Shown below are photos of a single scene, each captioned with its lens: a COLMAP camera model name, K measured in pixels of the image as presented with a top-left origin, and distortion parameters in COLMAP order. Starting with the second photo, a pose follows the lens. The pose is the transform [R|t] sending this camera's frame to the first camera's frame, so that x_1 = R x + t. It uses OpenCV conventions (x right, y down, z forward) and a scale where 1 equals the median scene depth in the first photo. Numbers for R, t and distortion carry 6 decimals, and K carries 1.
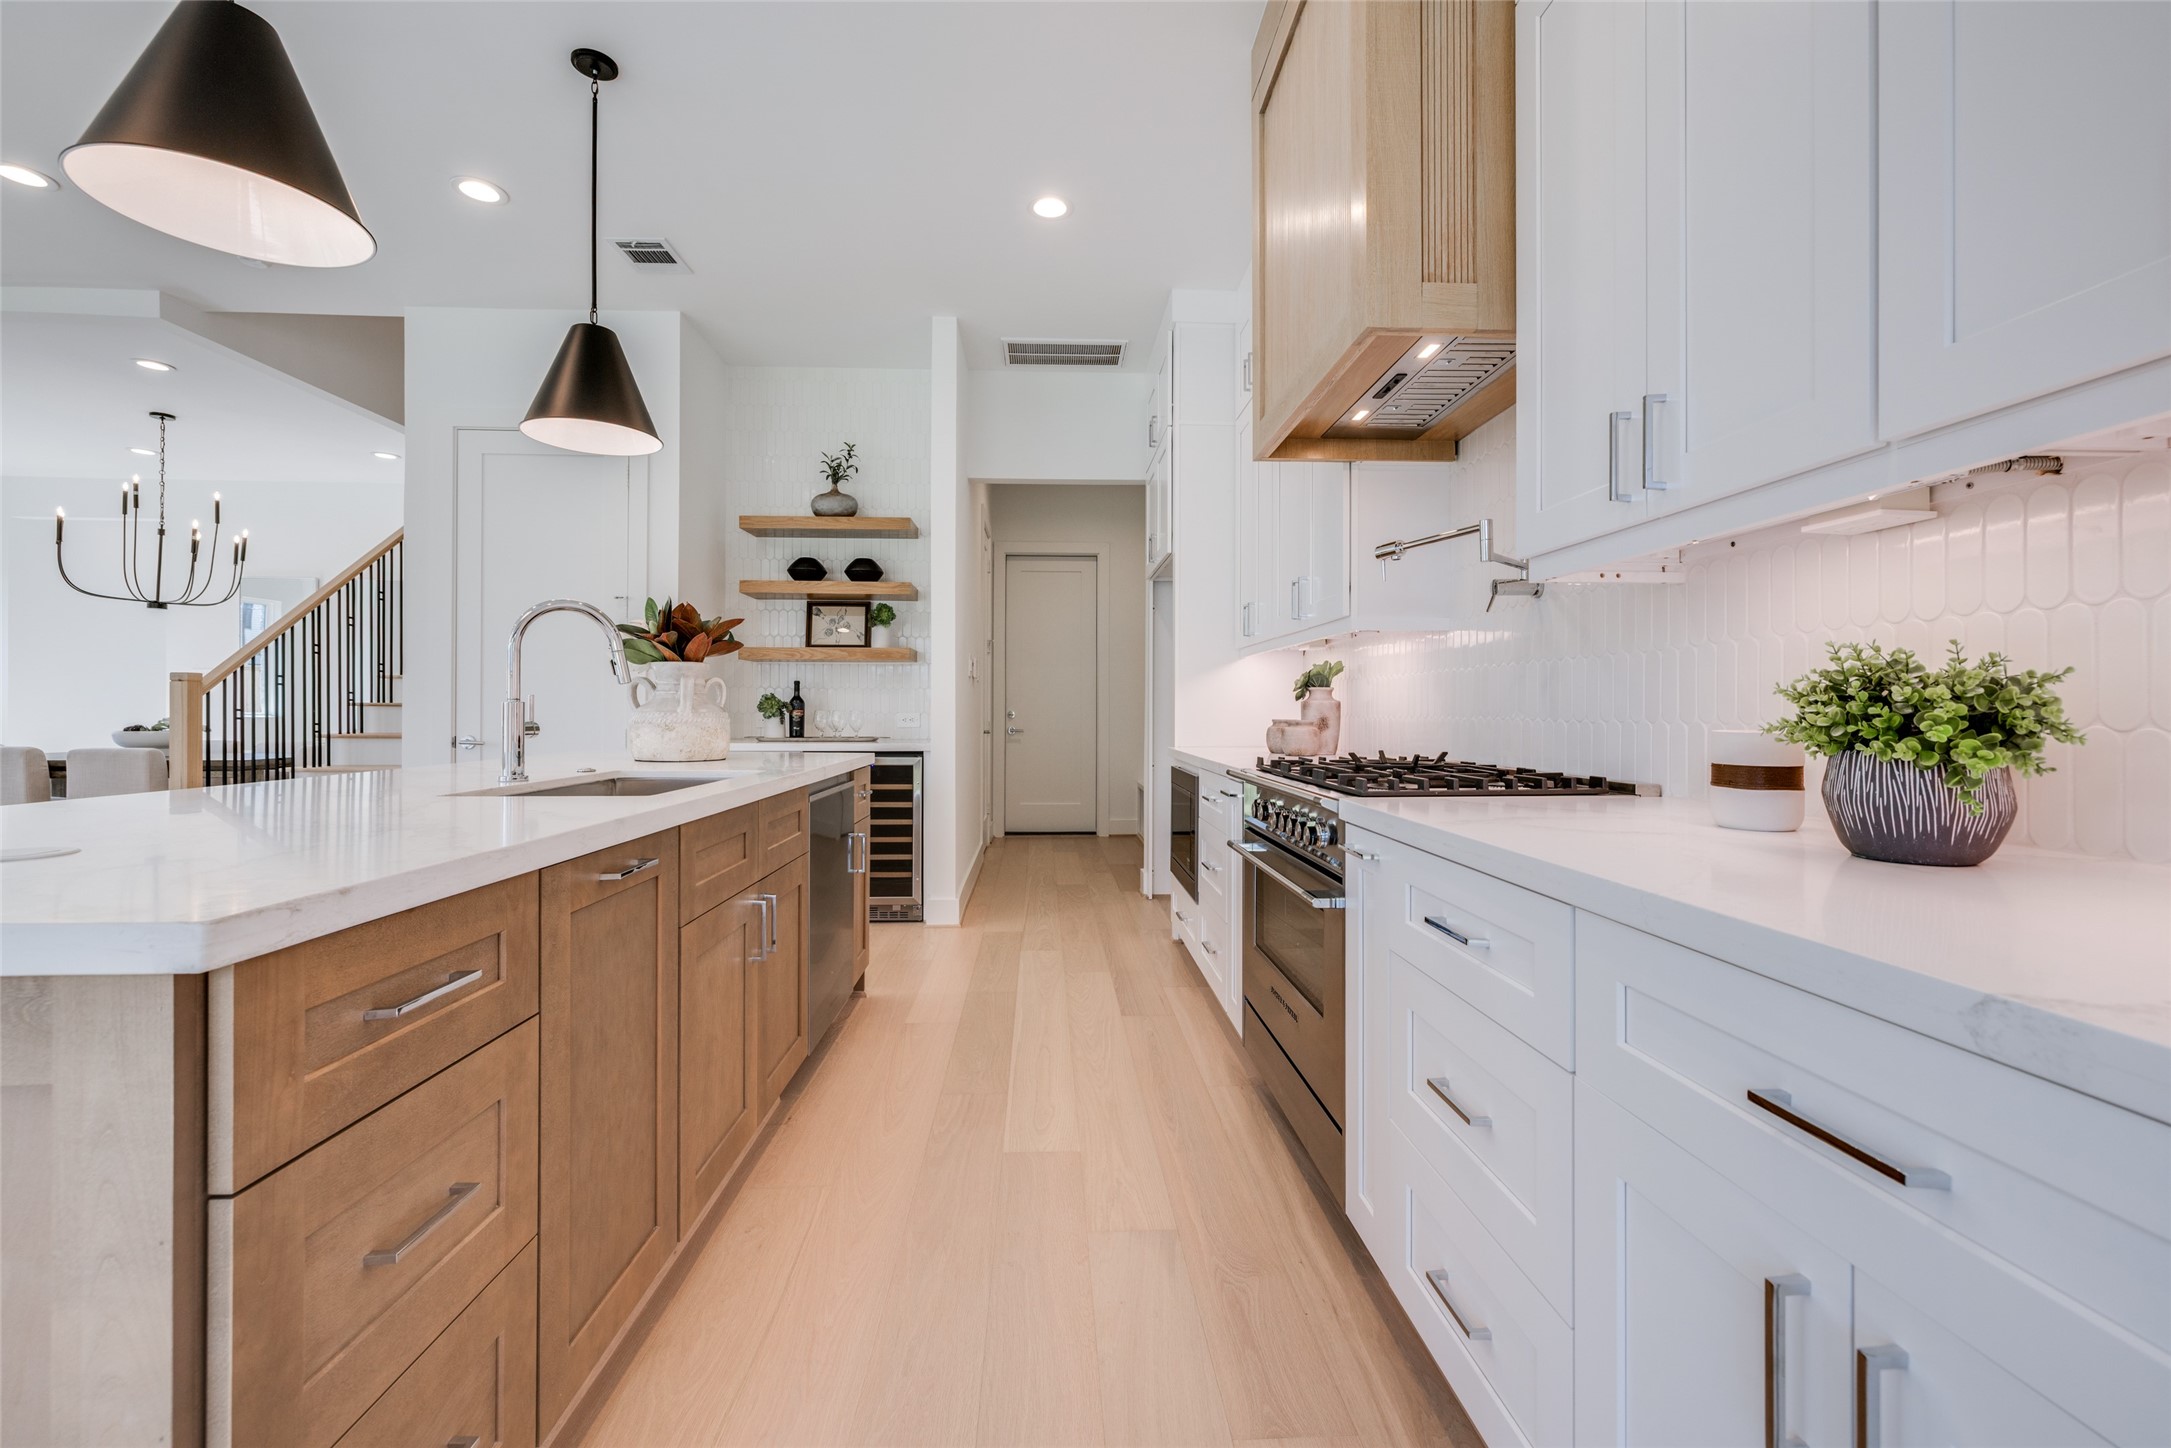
lens RADIAL K [[915.2, 0, 1092.6], [0, 915.2, 712.3], [0, 0, 1]] dist [-0.003922, 0.001545]
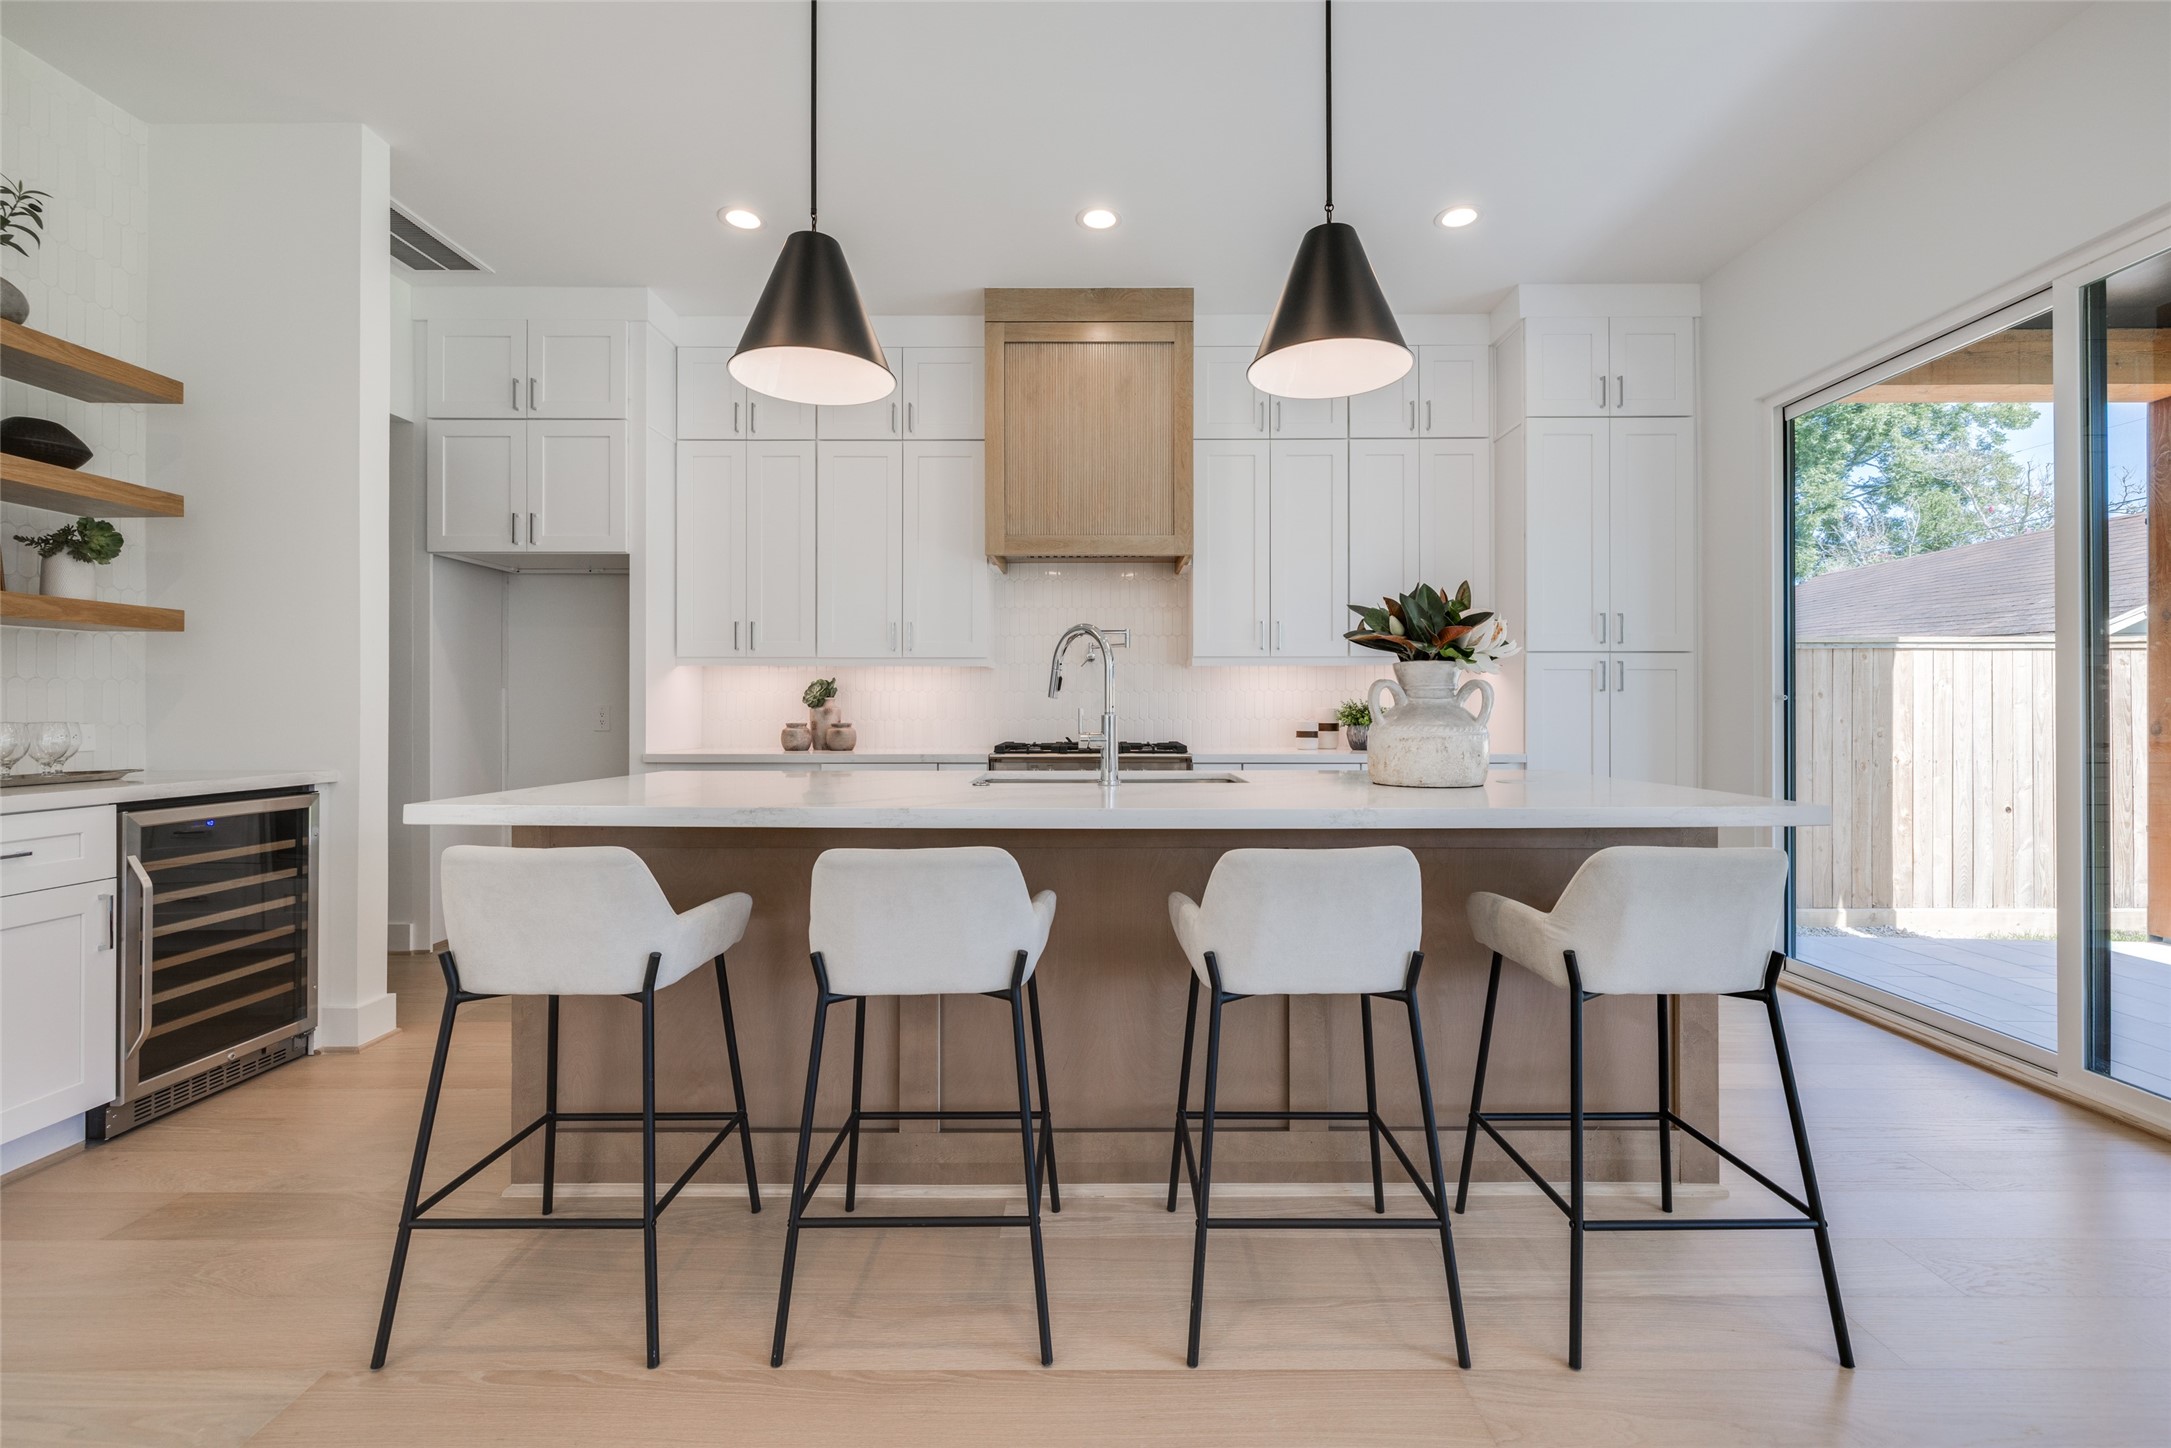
lens RADIAL K [[915.2, 0, 1095.6], [0, 915.2, 710.9], [0, 0, 1]] dist [-0.003922, 0.001545]
pose [[0.045216, -0.001010, 0.998977, -0.846969], [0.000485, 0.999999, 0.000989, -0.008048], [-0.998977, 0.000440, 0.045216, 0.453032]]
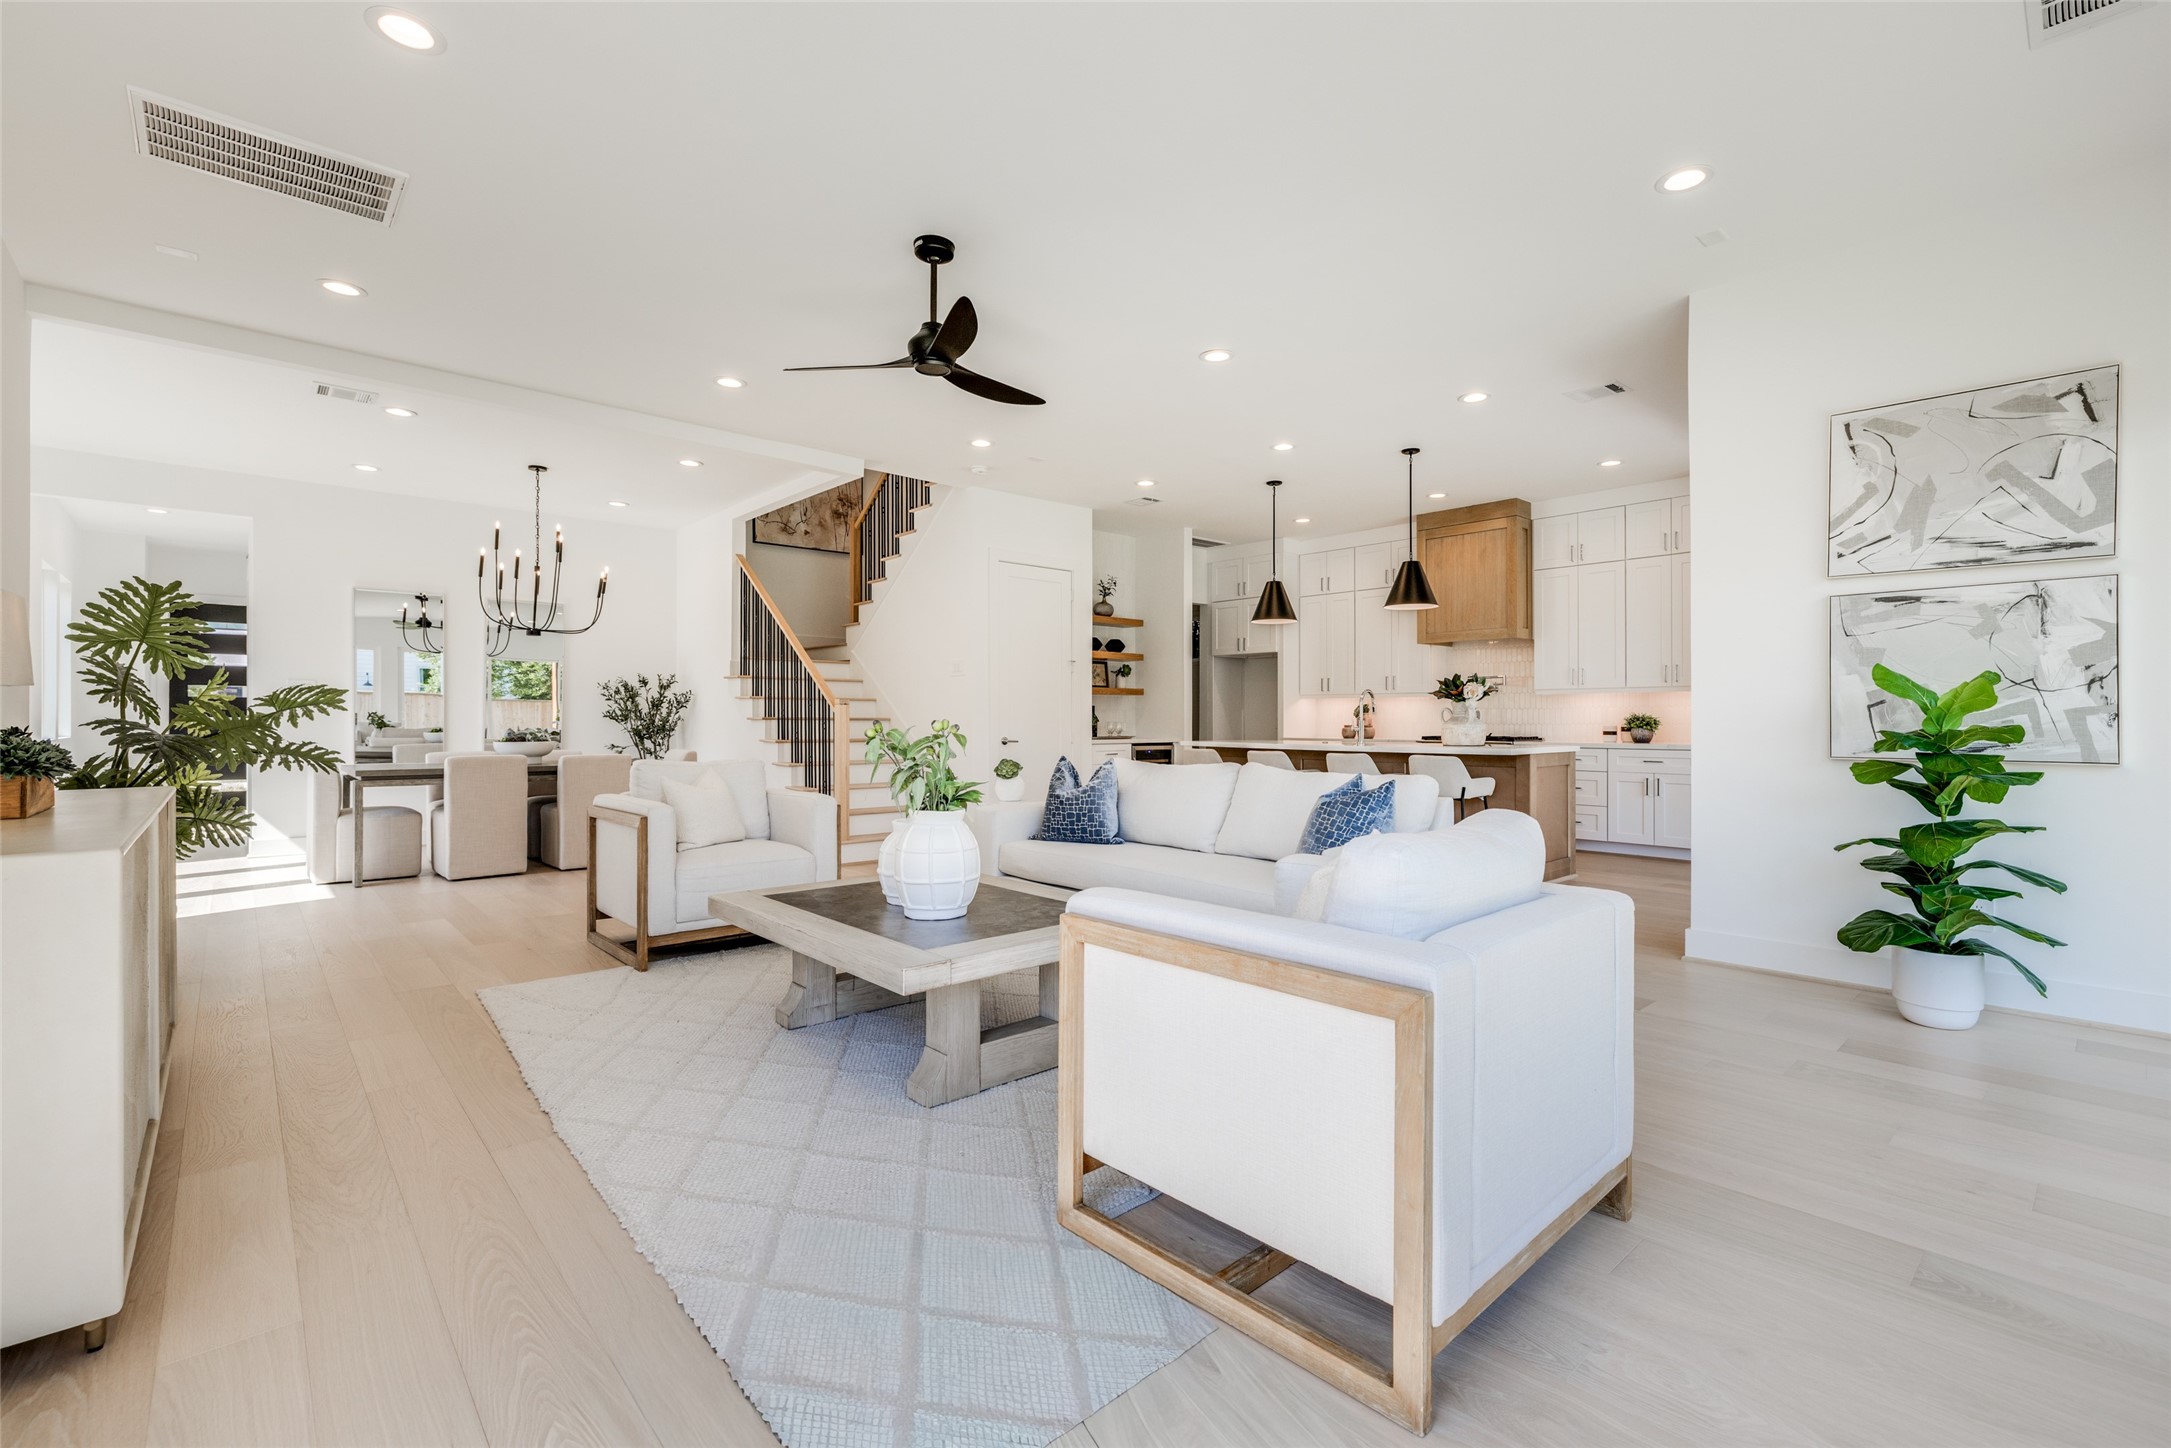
lens RADIAL K [[915.2, 0, 1102.7], [0, 915.2, 722.8], [0, 0, 1]] dist [-0.003922, 0.001545]
pose [[0.765212, -0.006731, 0.643744, -1.706779], [0.002157, 0.999967, 0.007891, -0.016062], [-0.643775, -0.004650, 0.765201, -0.475226]]
